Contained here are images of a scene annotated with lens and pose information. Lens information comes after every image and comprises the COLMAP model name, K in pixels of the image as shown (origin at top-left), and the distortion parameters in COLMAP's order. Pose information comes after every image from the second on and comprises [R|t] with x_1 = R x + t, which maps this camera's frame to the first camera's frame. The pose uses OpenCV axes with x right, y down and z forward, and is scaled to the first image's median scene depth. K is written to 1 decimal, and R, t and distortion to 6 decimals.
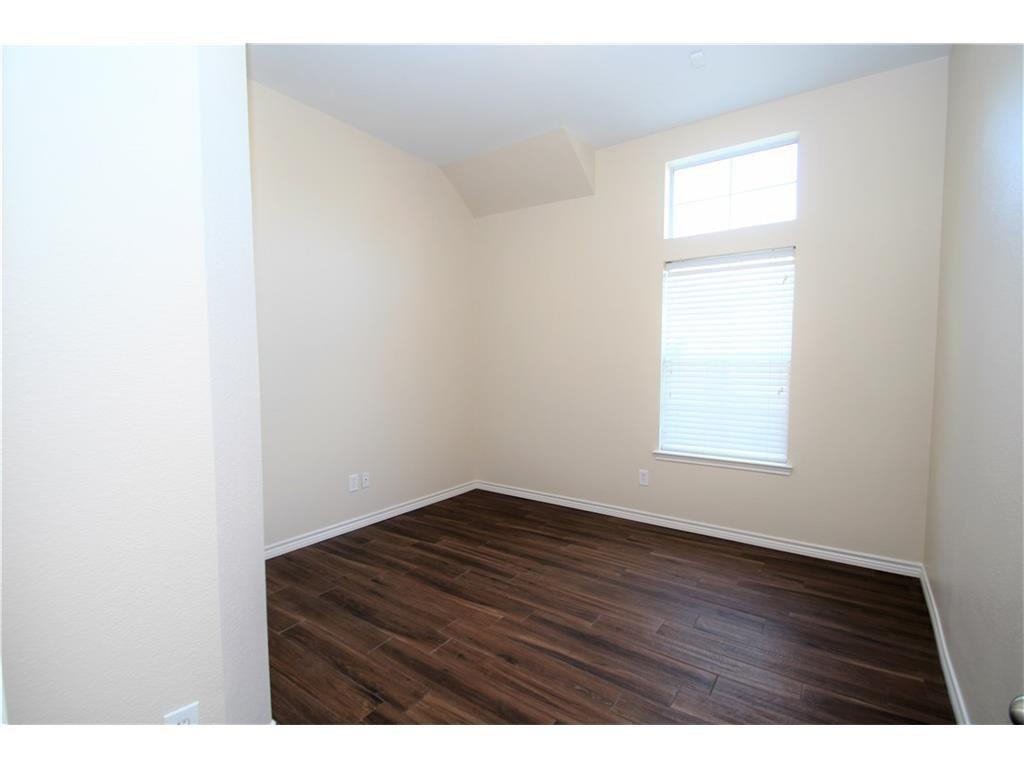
lens RADIAL K [[495.1, 0, 512.6], [0, 495.1, 383.8], [0, 0, 1]] dist [0.010532, -0.002473]
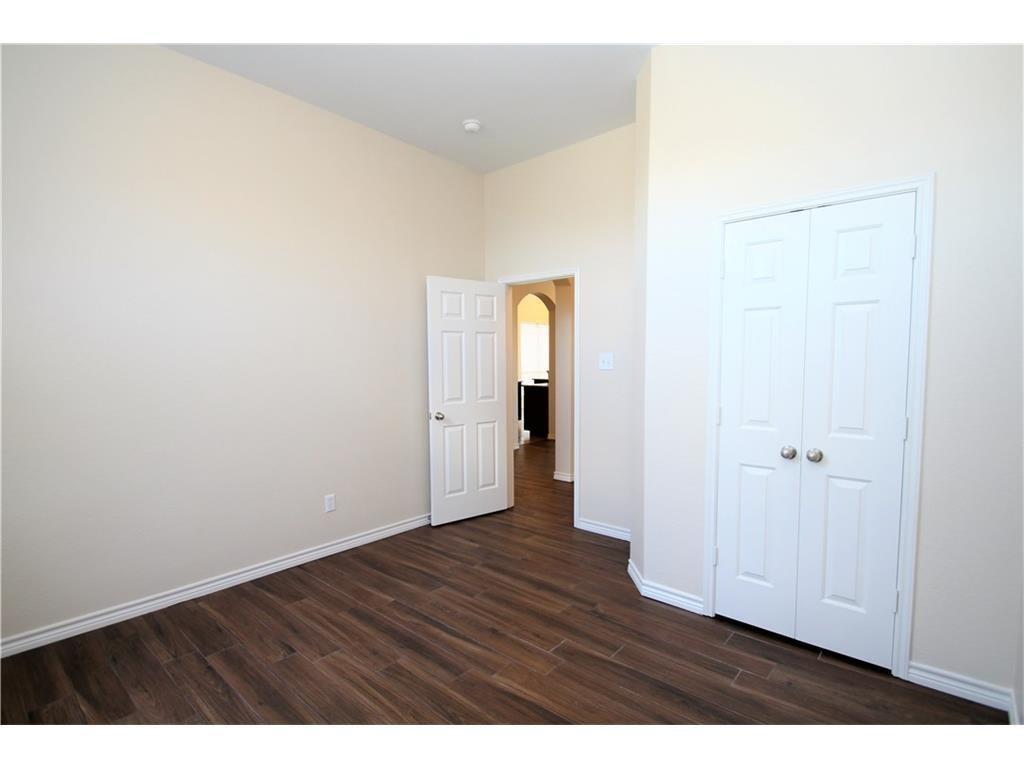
lens RADIAL K [[495.1, 0, 512.5], [0, 495.1, 386.5], [0, 0, 1]] dist [0.010532, -0.002473]
pose [[-0.995979, 0.000967, 0.089577, -0.141840], [0.011232, 0.993399, 0.114158, -0.126668], [-0.088875, 0.114706, -0.989416, 1.947979]]
